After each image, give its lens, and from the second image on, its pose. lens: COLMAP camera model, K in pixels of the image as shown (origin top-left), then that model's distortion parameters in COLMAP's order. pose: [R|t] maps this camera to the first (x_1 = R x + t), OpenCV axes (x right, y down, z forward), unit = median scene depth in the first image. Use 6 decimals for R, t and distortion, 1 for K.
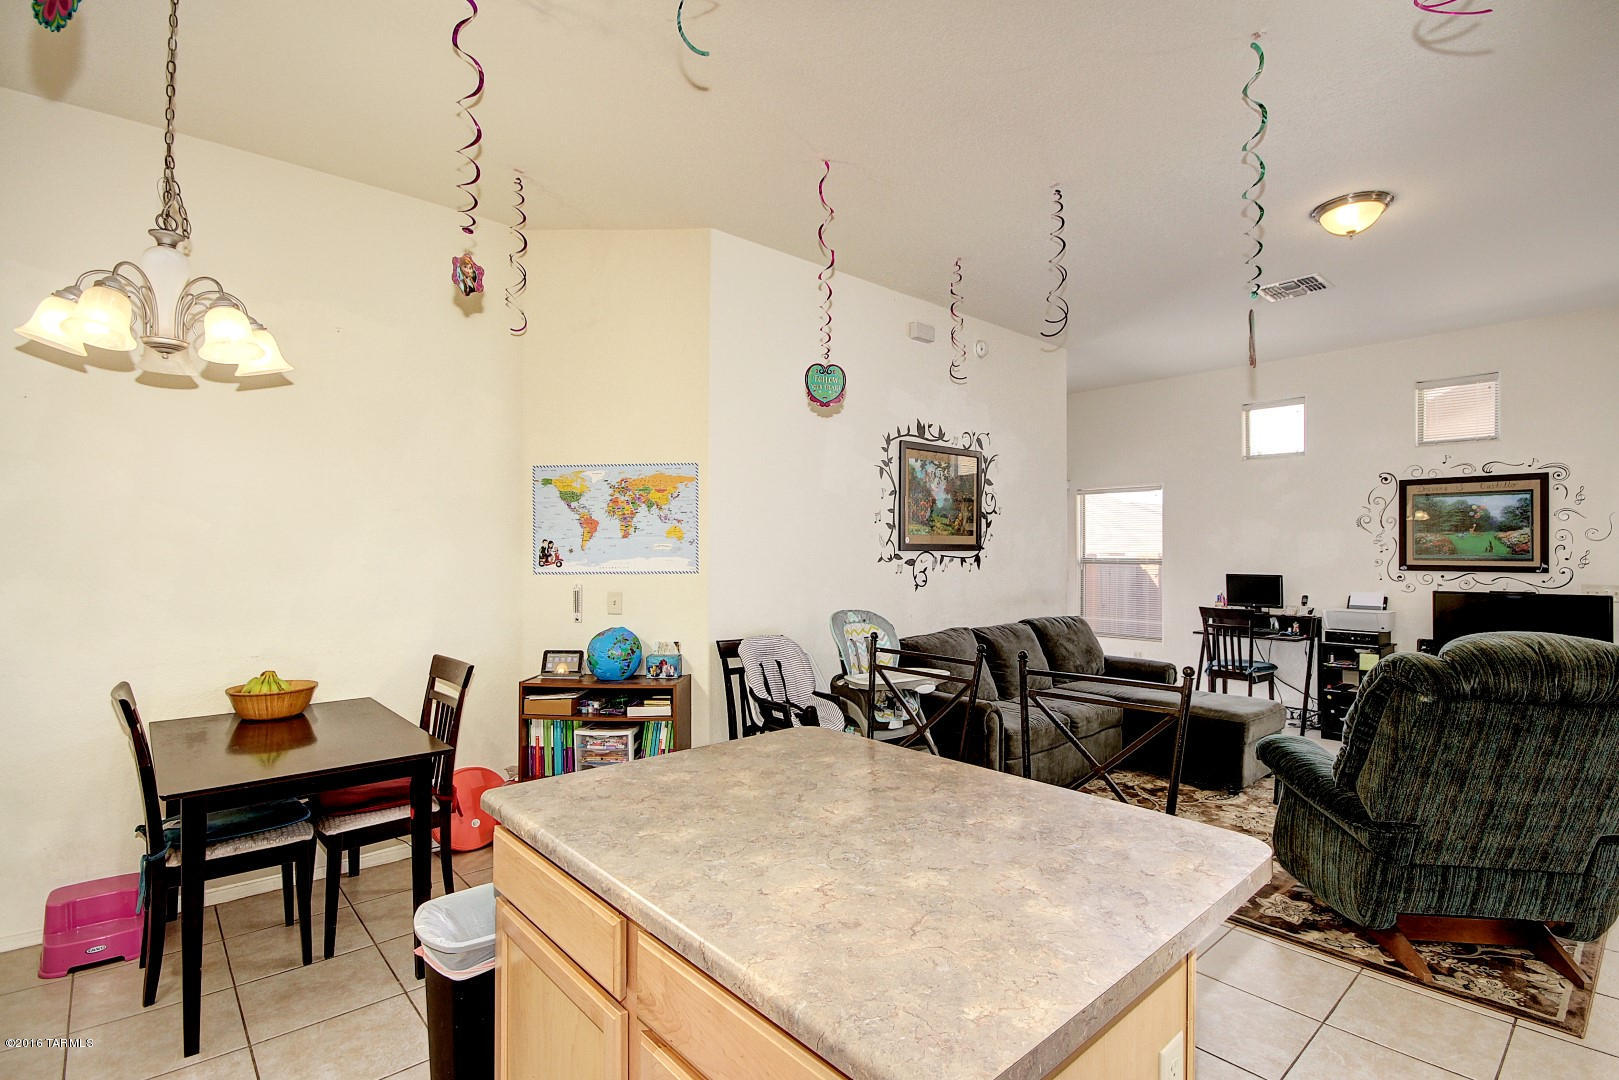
lens RADIAL K [[767.9, 0, 815.4], [0, 767.9, 547.3], [0, 0, 1]] dist [0.006170, -0.009300]
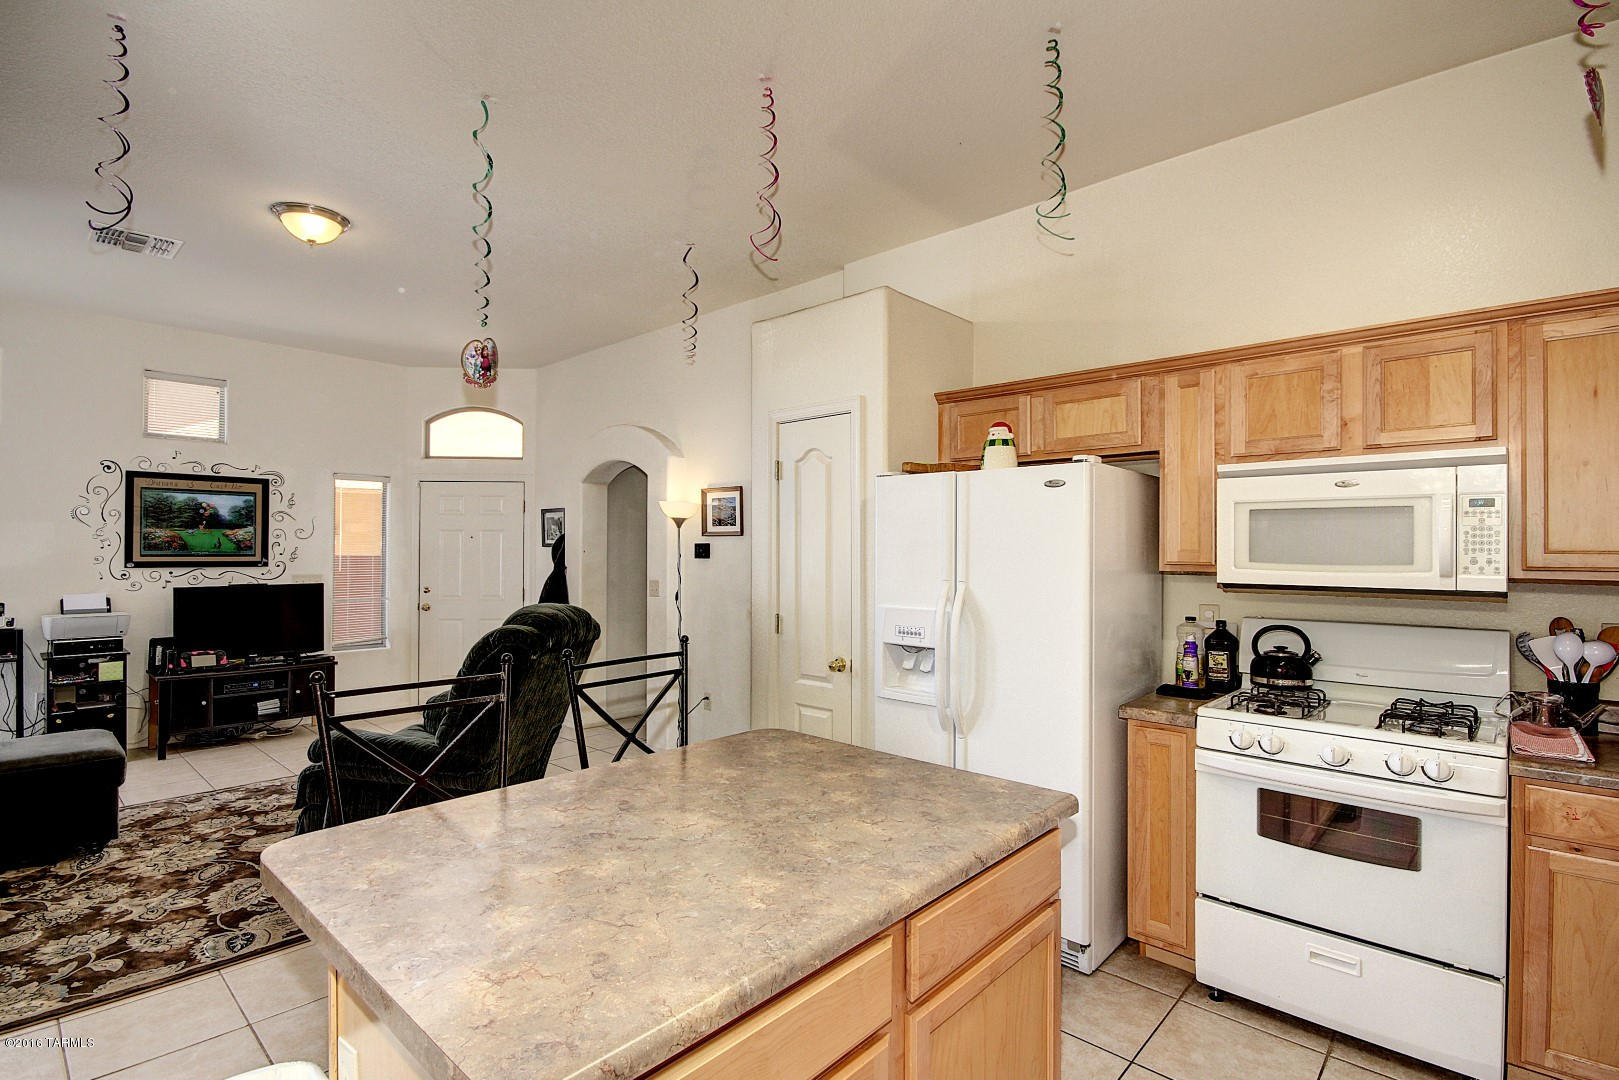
lens RADIAL K [[767.9, 0, 840.4], [0, 767.9, 542.9], [0, 0, 1]] dist [0.006170, -0.009300]
pose [[-0.113954, 0.005623, 0.993470, -0.281500], [-0.007393, 0.999951, -0.006508, -0.000568], [-0.993459, -0.008087, -0.113907, 0.274155]]
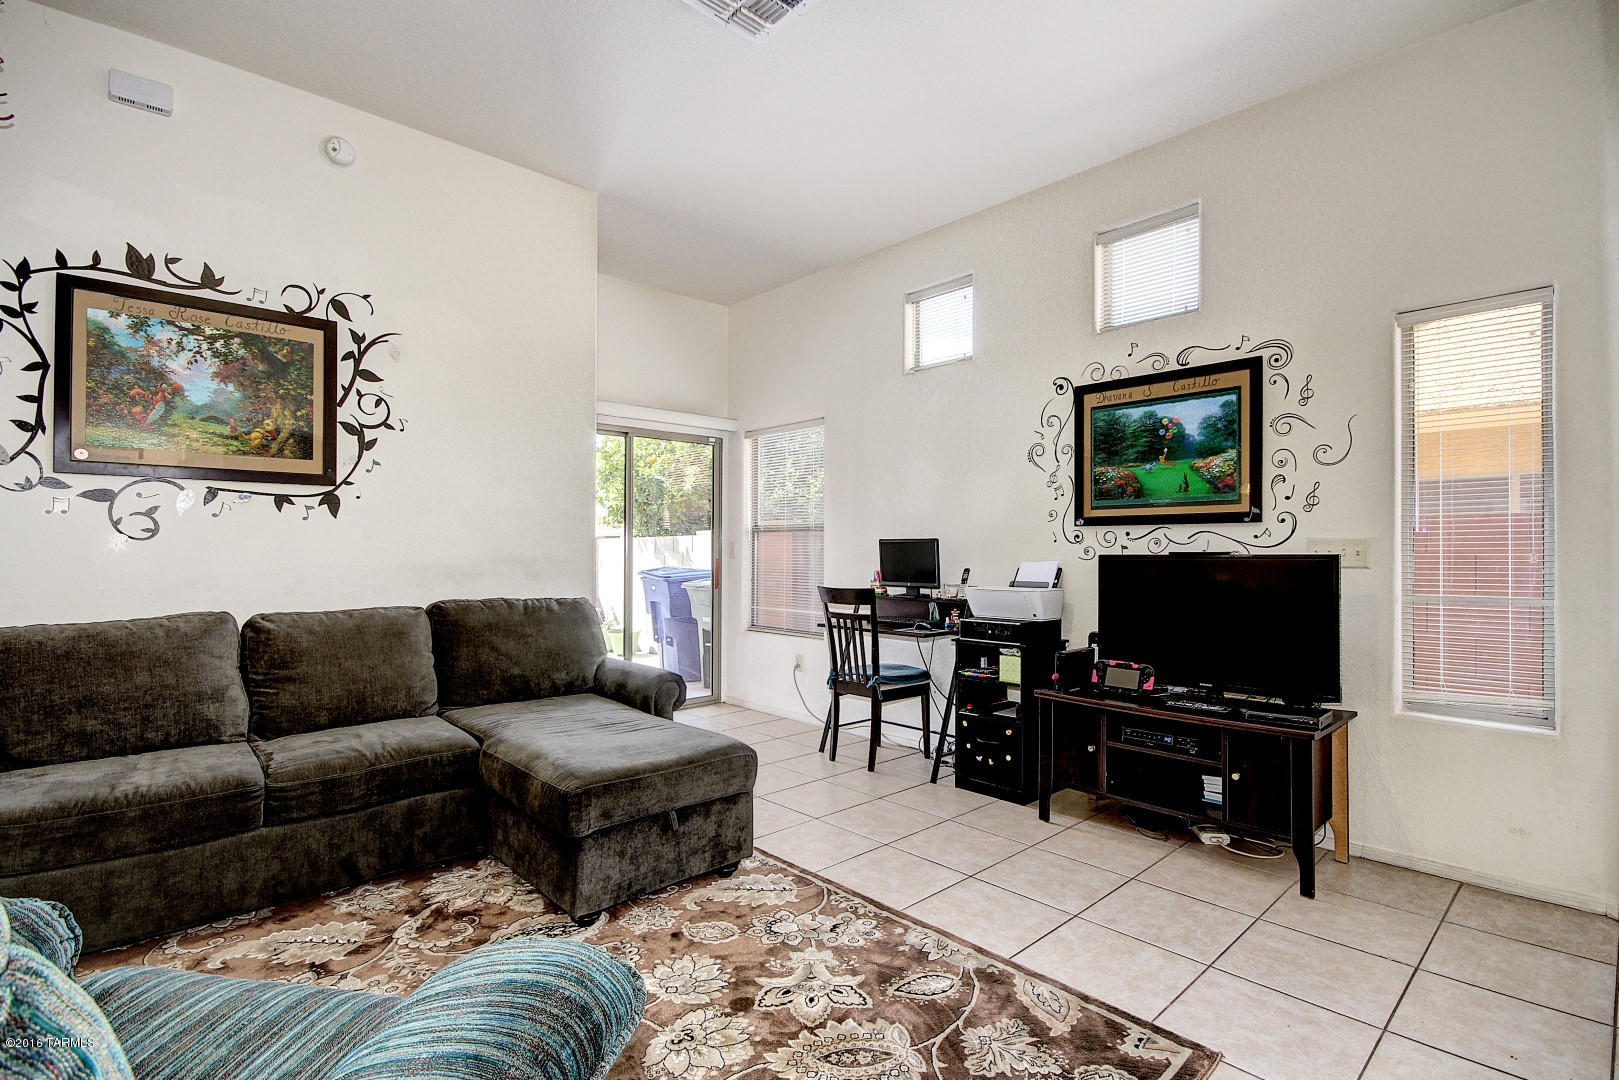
lens RADIAL K [[767.9, 0, 825.5], [0, 767.9, 547.0], [0, 0, 1]] dist [0.006170, -0.009300]
pose [[0.999721, -0.000027, 0.023639, 0.589297], [0.000087, 0.999997, -0.002548, 0.053994], [-0.023639, 0.002549, 0.999717, 0.395220]]
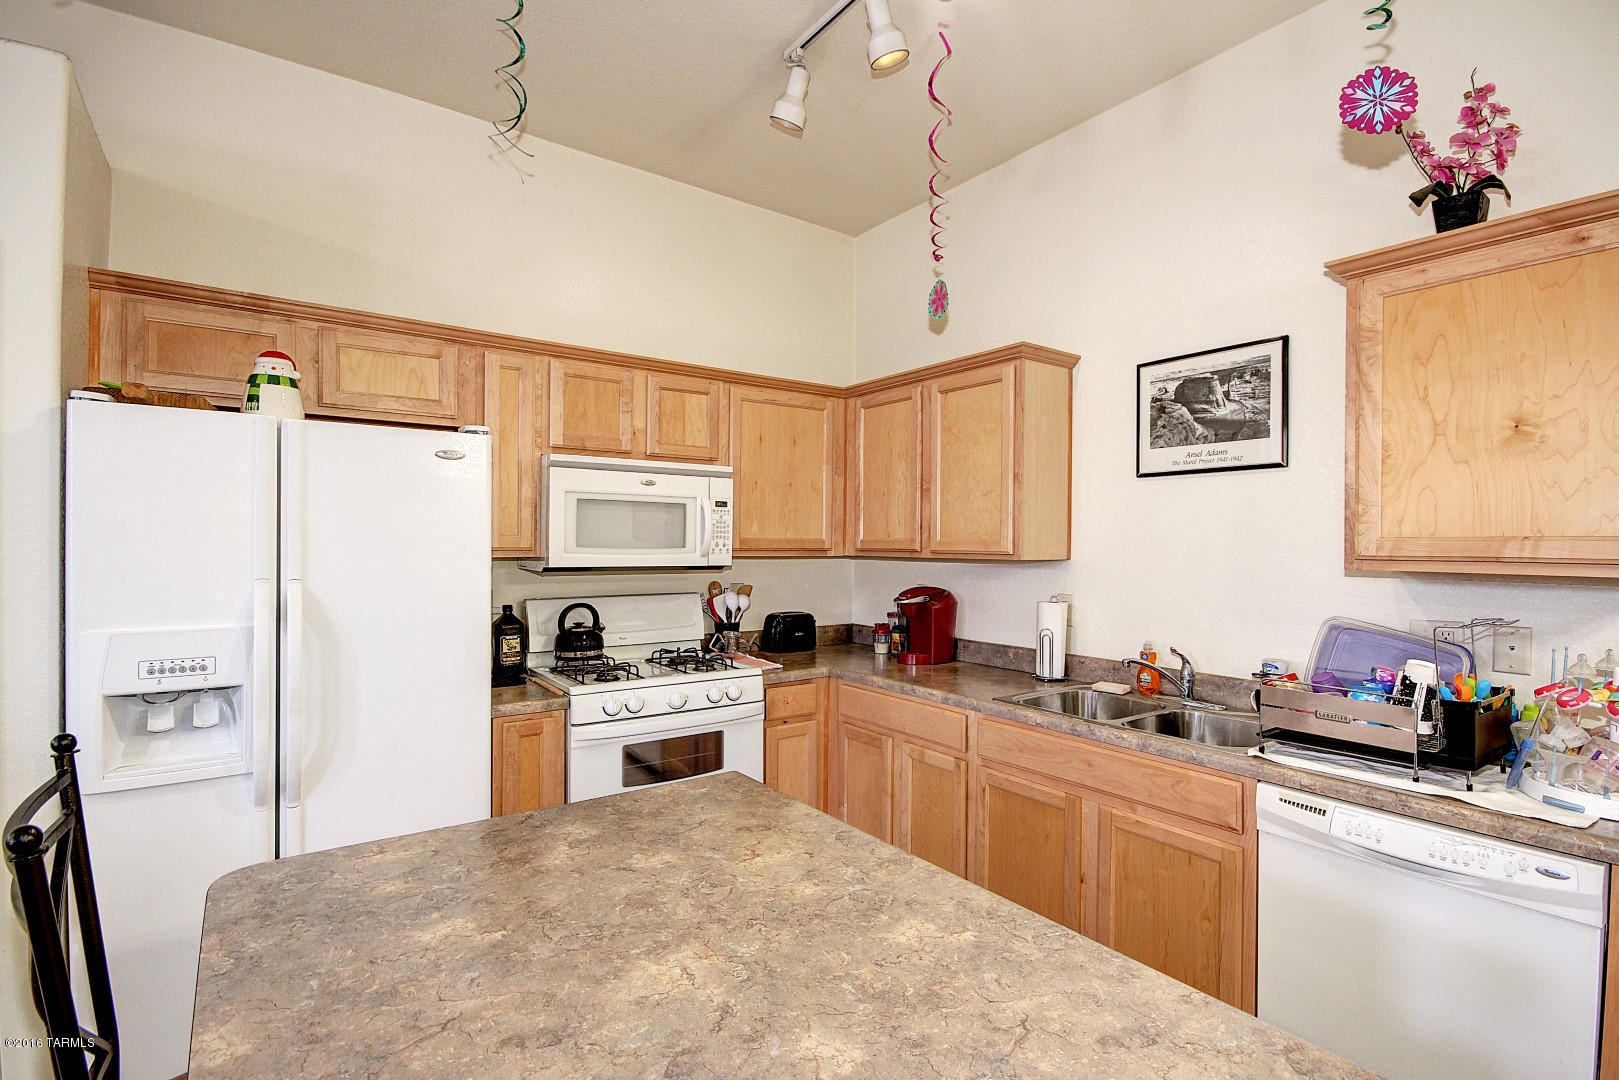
lens RADIAL K [[767.9, 0, 813.4], [0, 767.9, 540.1], [0, 0, 1]] dist [0.006170, -0.009300]
pose [[-0.994683, -0.012511, 0.102225, -0.040624], [-0.012903, 0.999912, -0.003174, 0.001399], [-0.102176, -0.004476, -0.994756, 0.471414]]
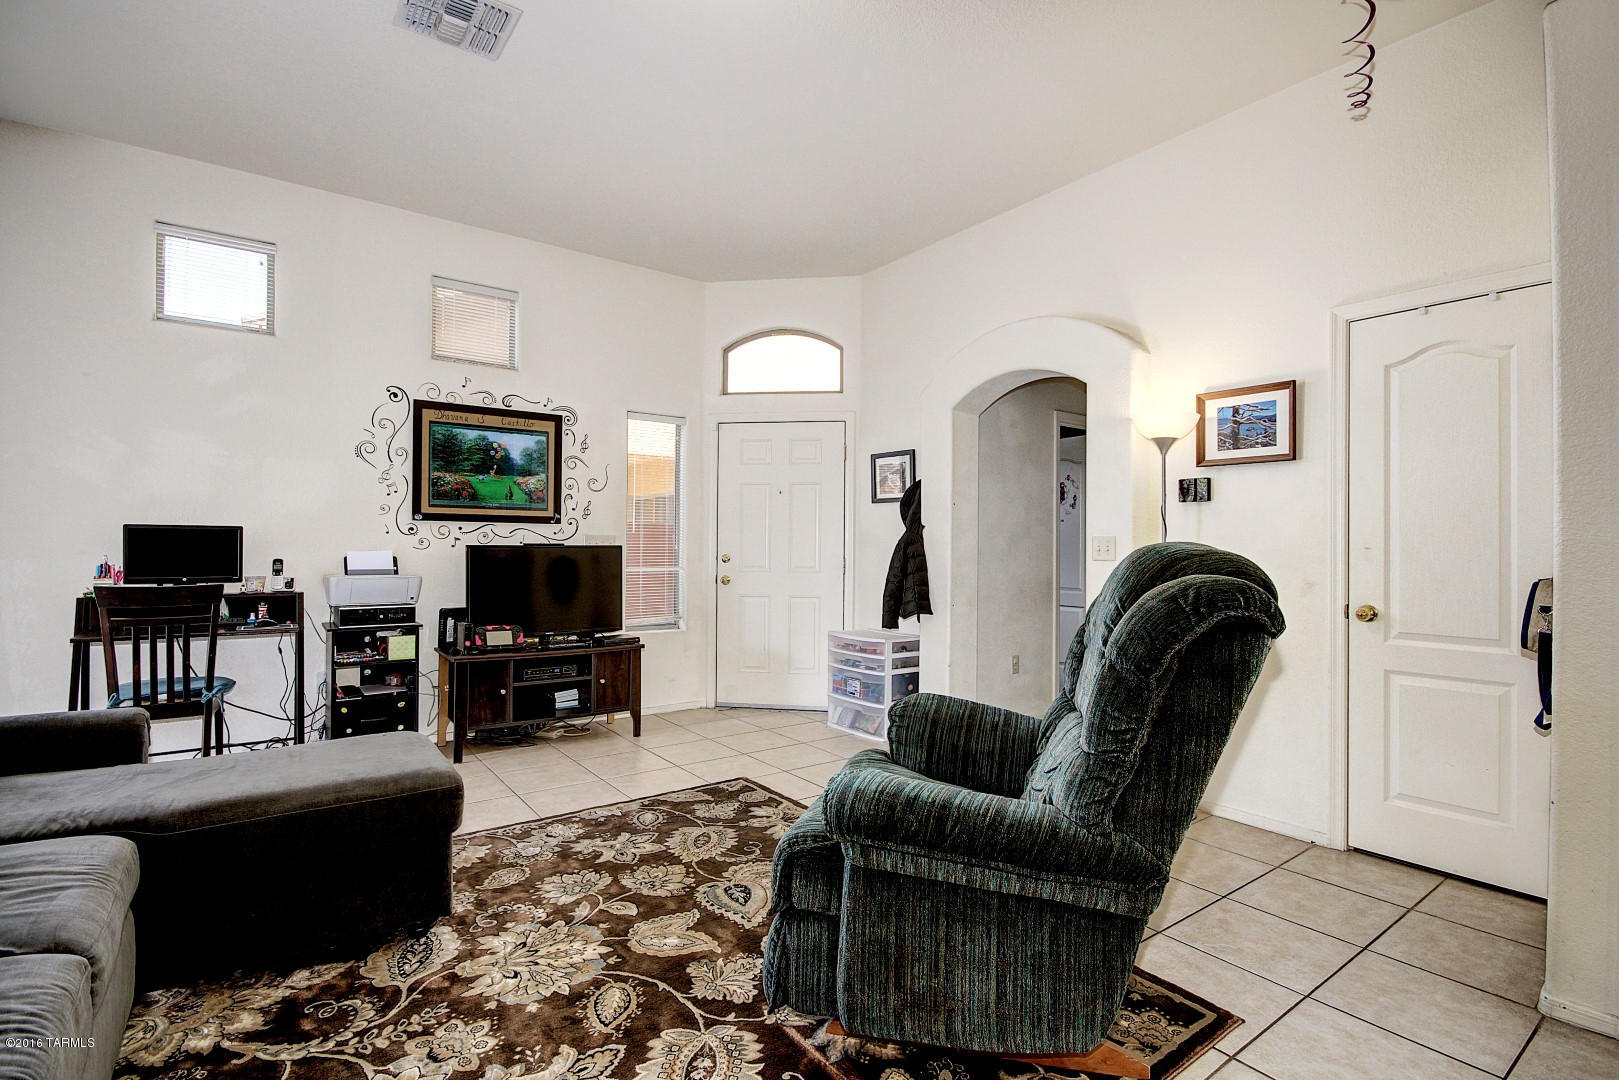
lens RADIAL K [[767.9, 0, 835.8], [0, 767.9, 541.2], [0, 0, 1]] dist [0.006170, -0.009300]
pose [[0.079429, 0.004067, 0.996832, 0.054407], [-0.011798, 0.999925, -0.003139, 0.052757], [-0.996771, -0.011511, 0.079471, 0.584463]]
